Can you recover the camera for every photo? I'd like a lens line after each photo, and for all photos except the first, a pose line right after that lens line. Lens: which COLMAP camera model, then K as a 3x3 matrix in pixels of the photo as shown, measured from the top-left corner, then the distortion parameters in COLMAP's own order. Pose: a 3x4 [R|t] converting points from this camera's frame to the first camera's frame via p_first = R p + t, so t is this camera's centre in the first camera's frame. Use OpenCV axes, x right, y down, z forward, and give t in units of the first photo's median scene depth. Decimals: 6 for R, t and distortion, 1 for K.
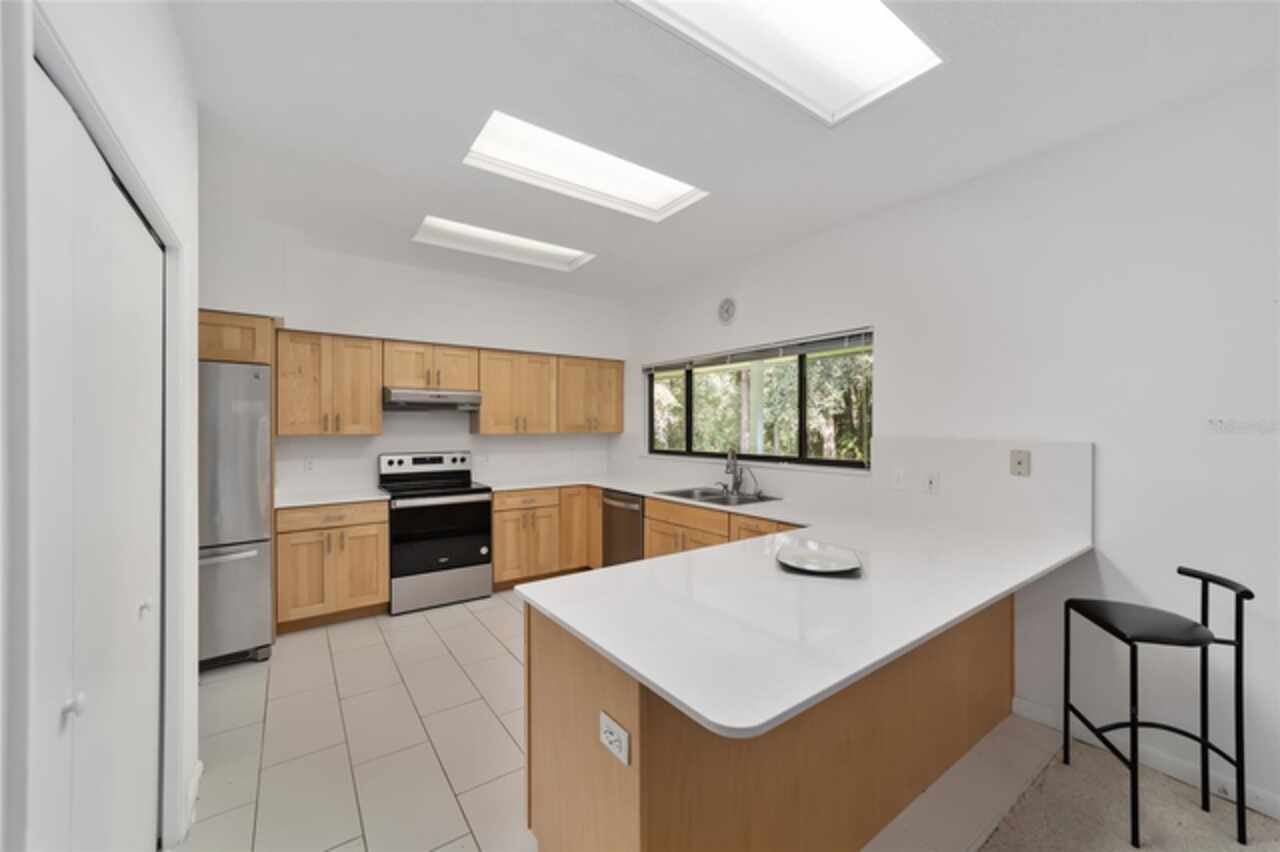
lens RADIAL K [[494.2, 0, 623.6], [0, 494.2, 427.7], [0, 0, 1]] dist [-0.003555, 0.003148]
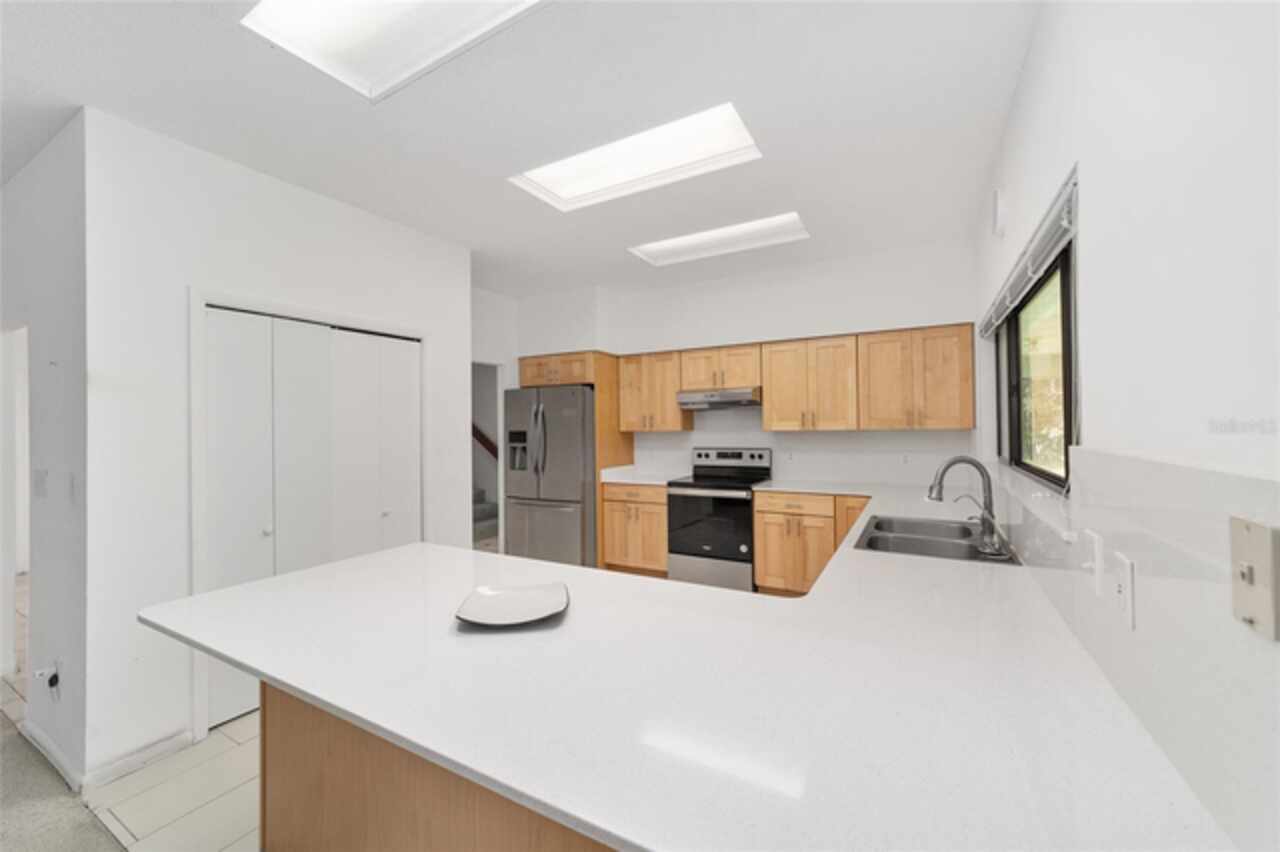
lens RADIAL K [[494.2, 0, 636.6], [0, 494.2, 422.9], [0, 0, 1]] dist [-0.003555, 0.003148]
pose [[0.429623, -0.010687, -0.902945, 0.543402], [0.013102, 0.999898, -0.005601, -0.000974], [0.902913, -0.009424, 0.429719, 0.398315]]
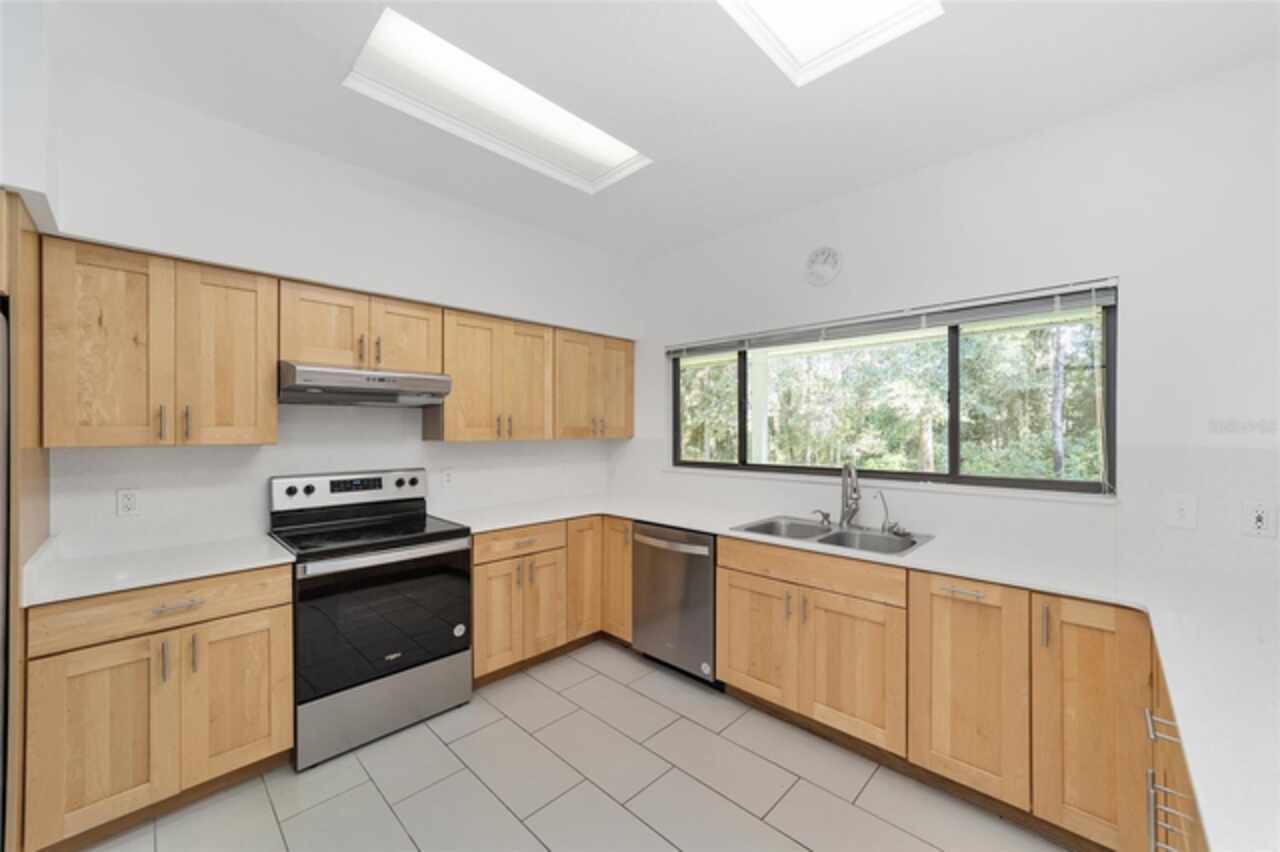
lens RADIAL K [[494.2, 0, 626.2], [0, 494.2, 429.4], [0, 0, 1]] dist [-0.003555, 0.003148]
pose [[0.982878, -0.000704, 0.184257, -0.198870], [0.000995, 0.999998, -0.001486, -0.002094], [-0.184255, 0.001644, 0.982877, 0.368031]]
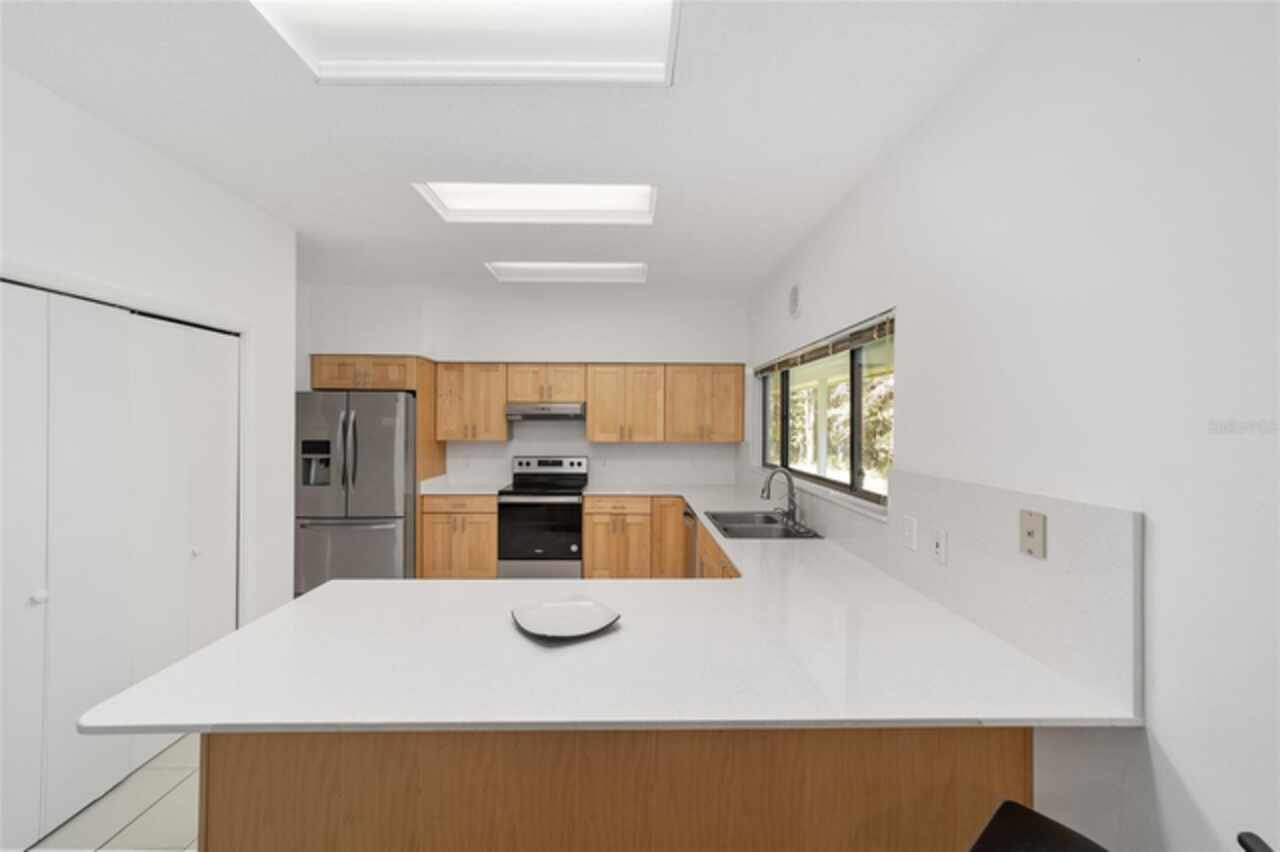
lens RADIAL K [[494.2, 0, 626.2], [0, 494.2, 424.3], [0, 0, 1]] dist [-0.003555, 0.003148]
pose [[0.823335, 0.006021, -0.567524, 0.454173], [-0.005362, 0.999982, 0.002830, -0.032895], [0.567531, 0.000713, 0.823352, 0.164187]]
